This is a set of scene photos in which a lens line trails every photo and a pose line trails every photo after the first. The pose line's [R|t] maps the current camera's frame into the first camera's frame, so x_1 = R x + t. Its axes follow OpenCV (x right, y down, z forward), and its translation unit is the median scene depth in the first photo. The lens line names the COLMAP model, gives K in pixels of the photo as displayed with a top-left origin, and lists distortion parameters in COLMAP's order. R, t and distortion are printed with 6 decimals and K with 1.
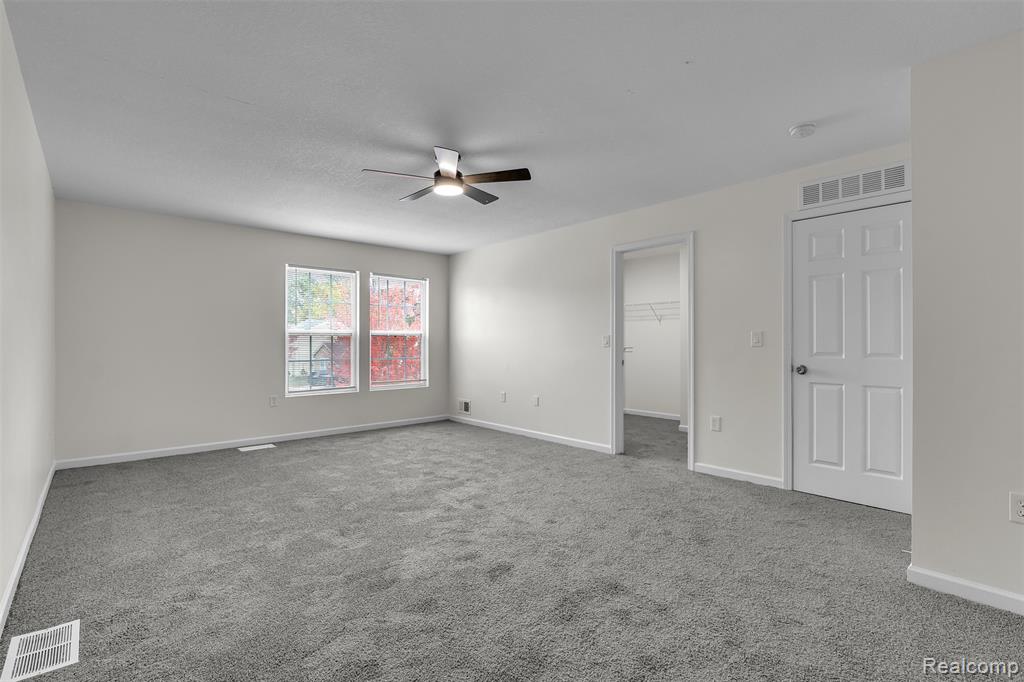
lens RADIAL K [[455.8, 0, 512.0], [0, 455.8, 341.0], [0, 0, 1]] dist [-0.003162, -0.000646]
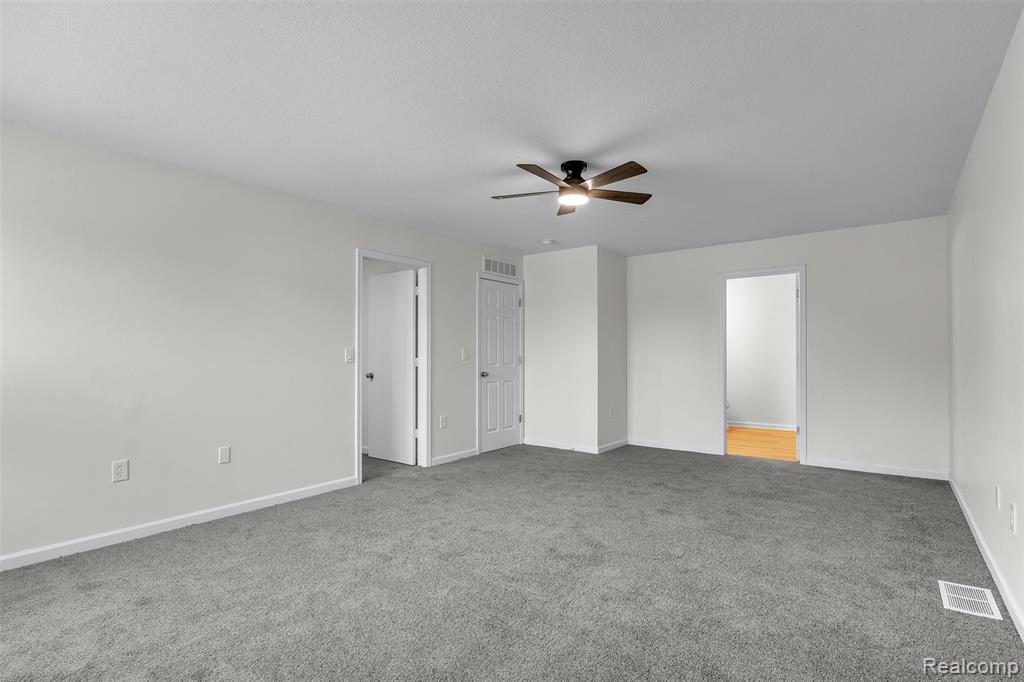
lens RADIAL K [[492.5, 0, 511.8], [0, 492.5, 356.3], [0, 0, 1]] dist [0.001575, 0.000030]
pose [[-0.164446, 0.005700, 0.986370, -1.064245], [0.006594, 0.999967, -0.004679, 0.008502], [-0.986364, 0.005734, -0.164478, 1.205254]]
